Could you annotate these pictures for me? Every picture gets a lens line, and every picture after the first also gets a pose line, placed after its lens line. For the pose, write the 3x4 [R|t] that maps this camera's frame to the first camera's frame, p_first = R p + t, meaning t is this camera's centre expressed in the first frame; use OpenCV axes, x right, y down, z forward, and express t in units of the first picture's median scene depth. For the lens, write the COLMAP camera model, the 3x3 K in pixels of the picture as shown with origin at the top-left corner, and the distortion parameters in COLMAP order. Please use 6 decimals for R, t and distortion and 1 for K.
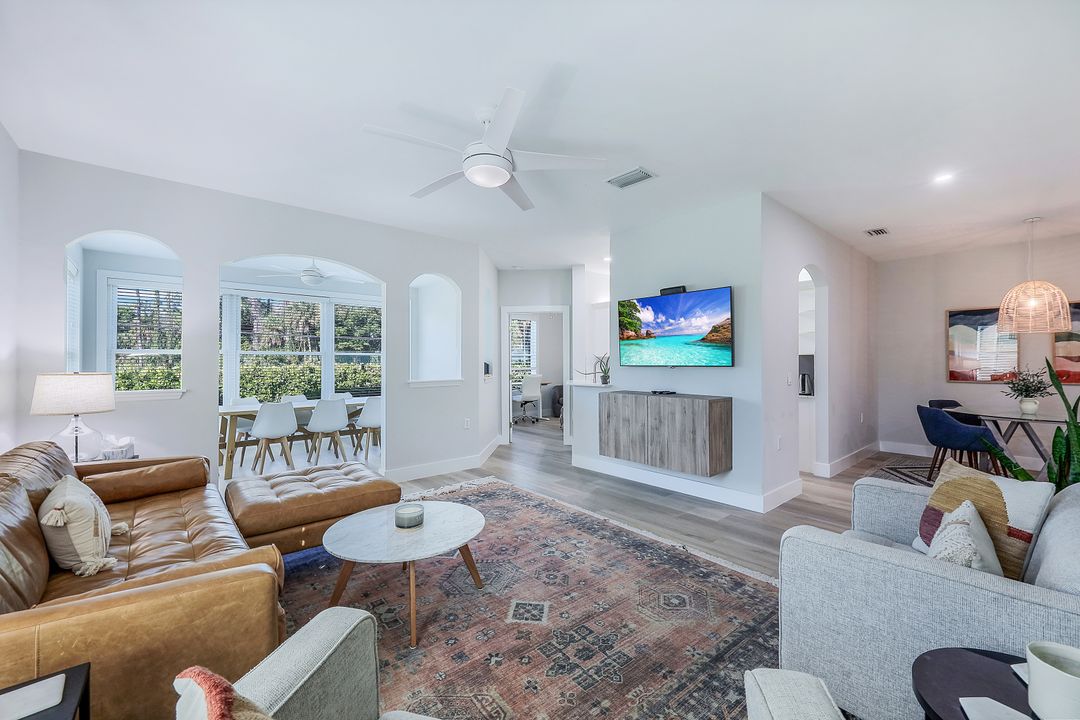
lens RADIAL K [[435.6, 0, 540.0], [0, 435.6, 360.0], [0, 0, 1]] dist [-0.001625, 0.000257]
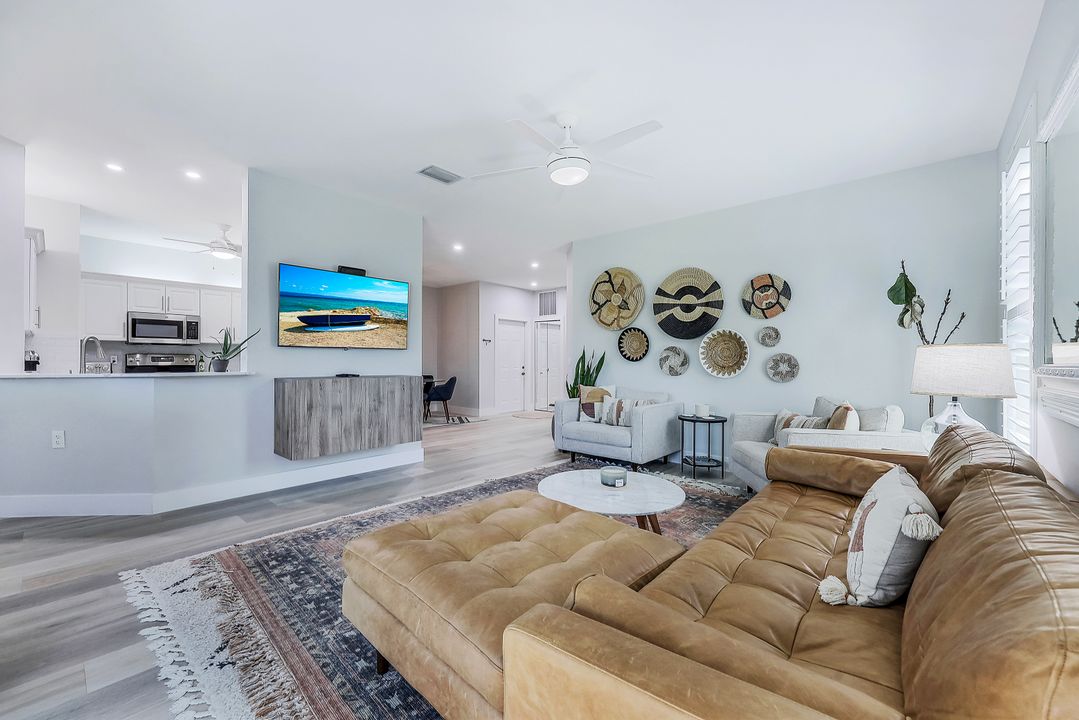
lens RADIAL K [[435.2, 0, 539.5], [0, 435.2, 360.0], [0, 0, 1]] dist [-0.001625, 0.000257]
pose [[-0.129312, 0.001126, 0.991603, -0.807174], [-0.009225, 0.999955, -0.002338, 0.043994], [-0.991561, -0.009450, -0.129296, 0.792036]]
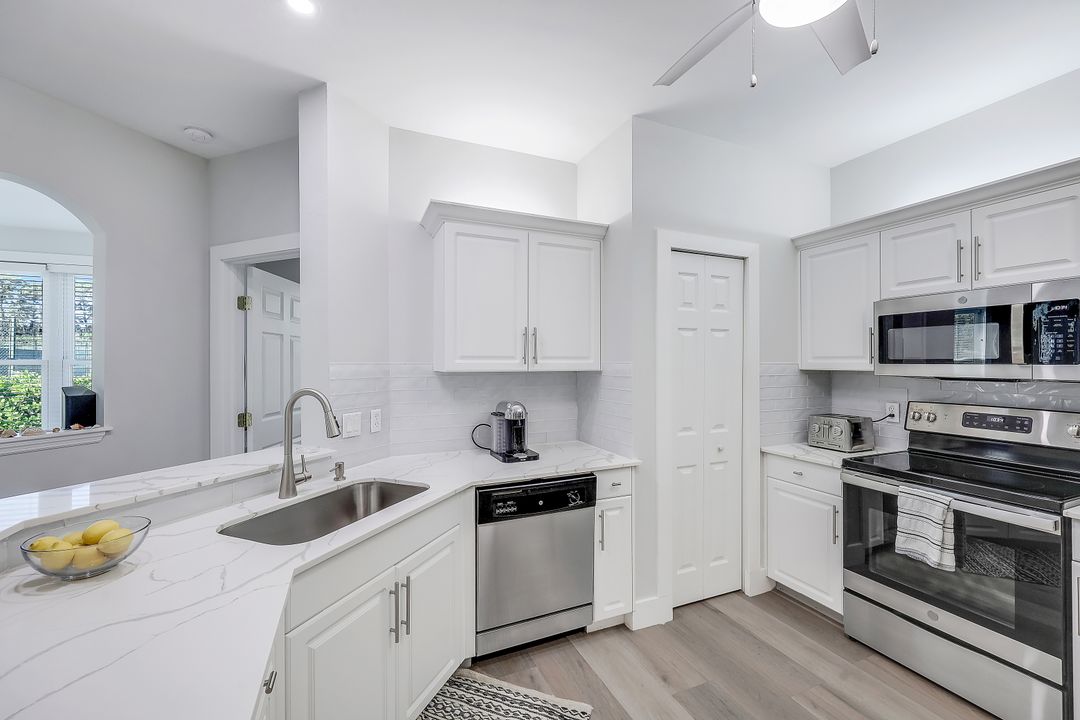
lens RADIAL K [[442.5, 0, 540.0], [0, 442.5, 360.0], [0, 0, 1]] dist [0.000033, 0.000206]
pose [[0.953177, -0.001795, -0.302408, 0.588980], [0.002918, 0.999990, 0.003262, -0.032547], [0.302399, -0.003992, 0.953173, 1.243999]]
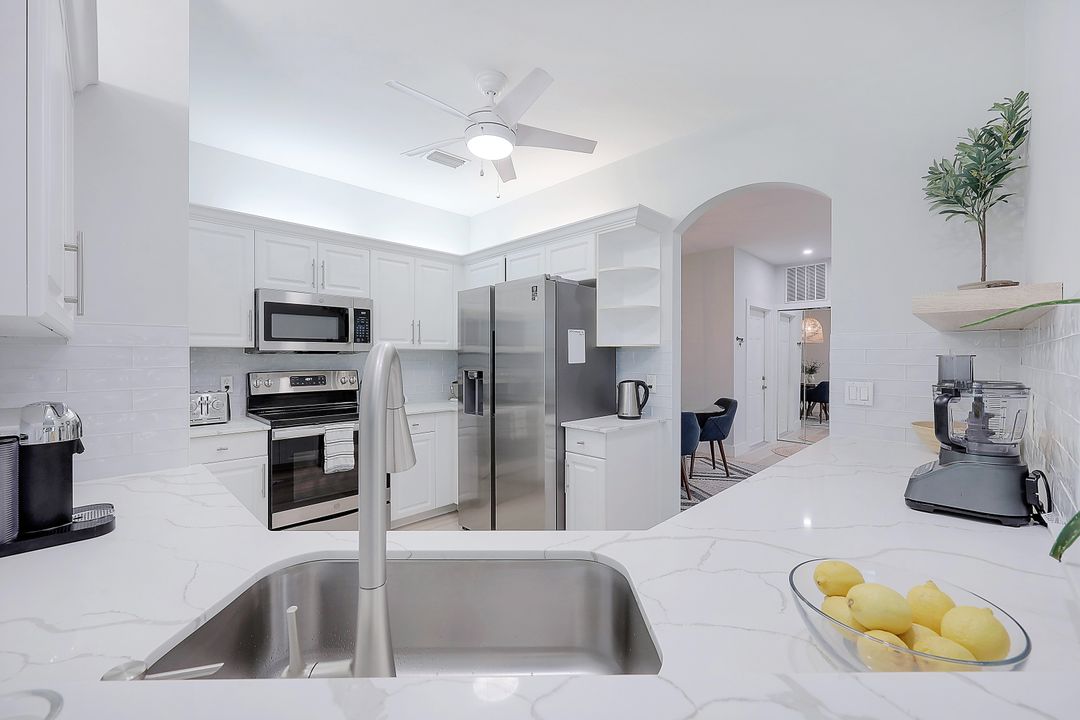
lens RADIAL K [[435.6, 0, 540.0], [0, 435.6, 360.0], [0, 0, 1]] dist [-0.001625, 0.000257]
pose [[-0.063653, -0.006749, 0.997949, 0.075049], [-0.004152, 0.999970, 0.006498, 0.002503], [-0.997963, -0.003730, -0.063679, 1.562761]]
